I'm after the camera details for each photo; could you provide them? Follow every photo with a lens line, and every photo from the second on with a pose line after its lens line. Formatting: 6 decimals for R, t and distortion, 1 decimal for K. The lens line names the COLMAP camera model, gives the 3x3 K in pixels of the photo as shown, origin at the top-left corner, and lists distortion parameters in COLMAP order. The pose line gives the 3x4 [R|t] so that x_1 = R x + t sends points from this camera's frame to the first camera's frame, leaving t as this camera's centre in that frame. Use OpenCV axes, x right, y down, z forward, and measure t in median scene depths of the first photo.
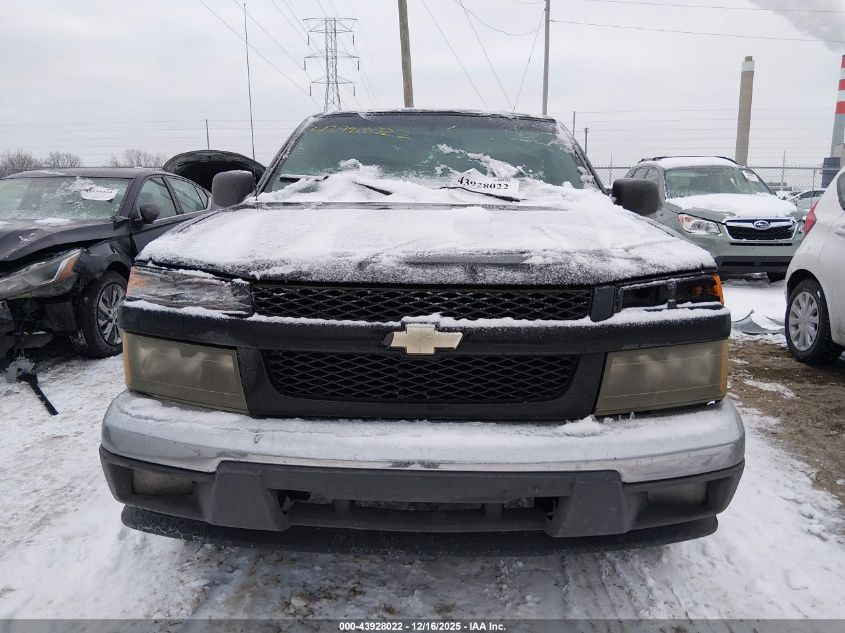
lens RADIAL K [[643.0, 0, 424.8], [0, 643.0, 314.1], [0, 0, 1]] dist [0.060207, -0.086362]
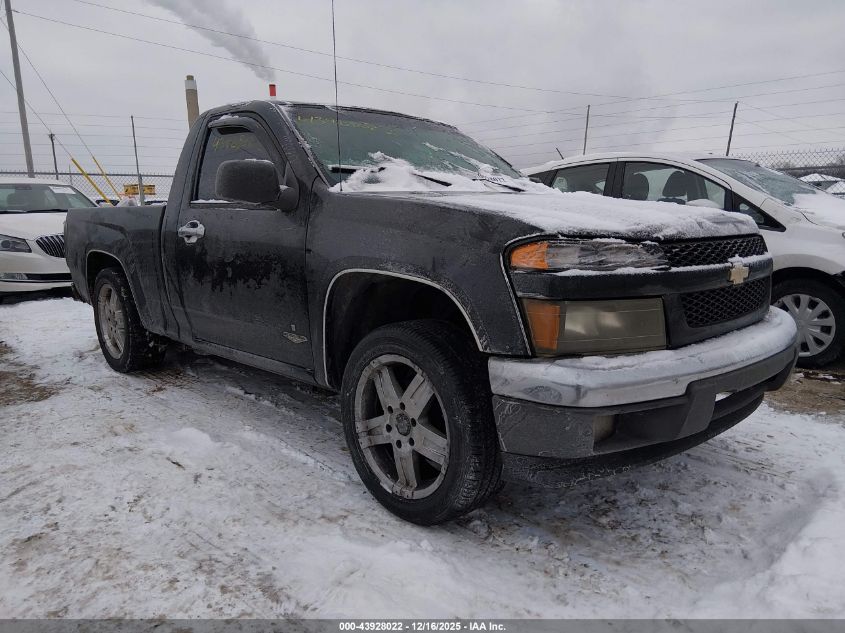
lens RADIAL K [[643.0, 0, 426.0], [0, 643.0, 313.7], [0, 0, 1]] dist [0.060207, -0.086362]
pose [[0.712977, -0.128572, 0.689299, -1.456900], [0.144069, 0.988933, 0.035442, -0.022590], [-0.686227, 0.074037, 0.723609, 0.414014]]
